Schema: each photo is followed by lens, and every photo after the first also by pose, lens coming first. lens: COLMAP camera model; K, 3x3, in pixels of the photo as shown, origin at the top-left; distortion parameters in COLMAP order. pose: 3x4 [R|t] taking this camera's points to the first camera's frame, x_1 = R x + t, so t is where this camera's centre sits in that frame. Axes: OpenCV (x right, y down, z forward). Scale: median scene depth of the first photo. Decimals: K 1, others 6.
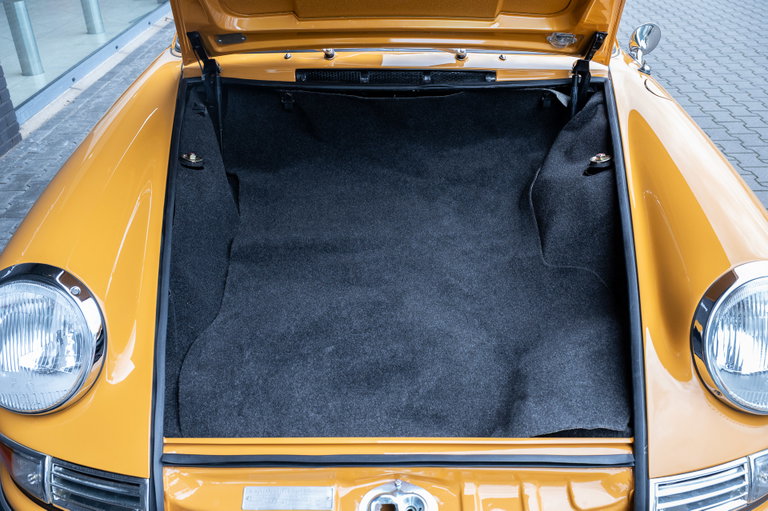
lens RADIAL K [[728.0, 0, 376.7], [0, 728.0, 253.7], [0, 0, 1]] dist [0.005973, 0.000000]
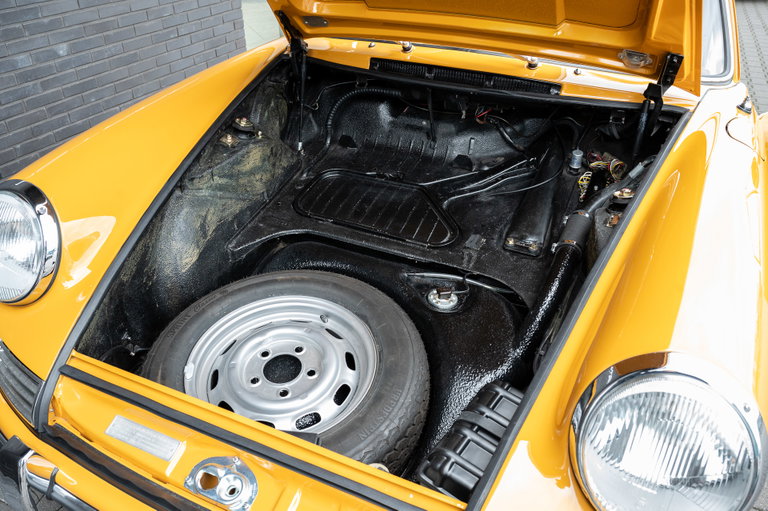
lens RADIAL K [[603.5, 0, 367.0], [0, 603.5, 266.5], [0, 0, 1]] dist [-0.008061, 0.008037]
pose [[0.908410, 0.237404, -0.344137, 0.261690], [-0.215302, 0.971239, 0.101686, -0.045400], [0.358380, -0.018279, 0.933397, 0.170788]]
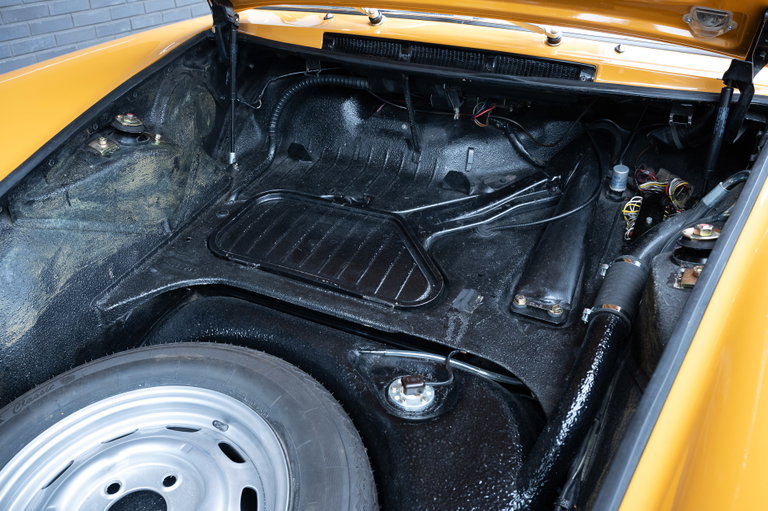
lens RADIAL K [[652.6, 0, 387.6], [0, 652.6, 262.2], [0, 0, 1]] dist [-0.001792, -0.004497]
pose [[0.905564, 0.225851, -0.359088, 0.243146], [-0.223281, 0.973511, 0.049216, -0.071936], [0.360692, 0.035610, 0.932005, 0.412088]]
